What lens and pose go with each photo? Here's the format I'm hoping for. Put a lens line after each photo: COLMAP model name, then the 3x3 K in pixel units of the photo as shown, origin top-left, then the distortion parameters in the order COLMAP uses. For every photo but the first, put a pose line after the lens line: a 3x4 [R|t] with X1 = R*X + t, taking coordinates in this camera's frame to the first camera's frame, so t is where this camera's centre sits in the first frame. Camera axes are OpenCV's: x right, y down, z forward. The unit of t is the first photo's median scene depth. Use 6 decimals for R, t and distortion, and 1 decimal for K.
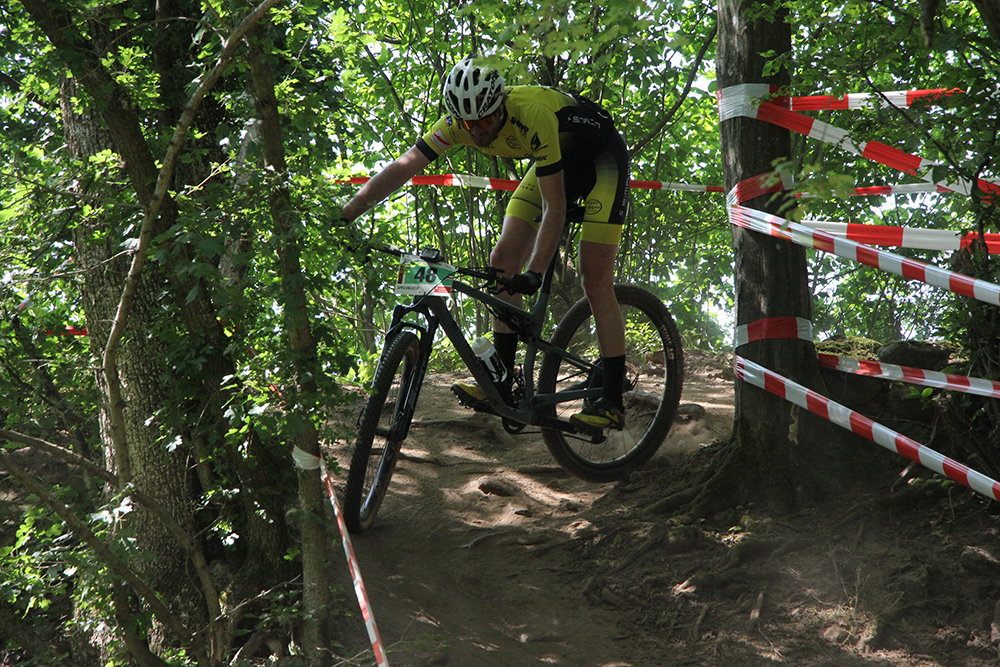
lens RADIAL K [[6225.7, 0, 501.4], [0, 6225.7, 351.7], [0, 0, 1]] dist [2.598338, 4.701942]
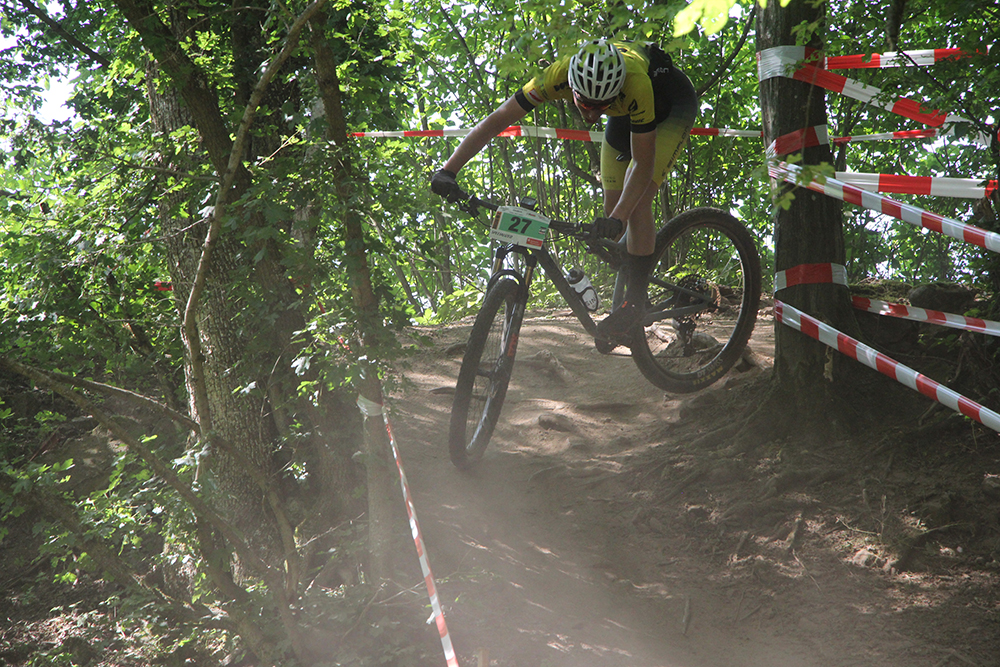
lens RADIAL K [[6545.5, 0, 500.0], [0, 6545.5, 333.5], [0, 0, 1]] dist [2.775479, -13.588959]
pose [[0.999498, -0.012191, -0.029239, 0.024434], [0.012757, 0.999733, 0.019262, -0.016826], [0.028996, -0.019626, 0.999387, -0.142650]]
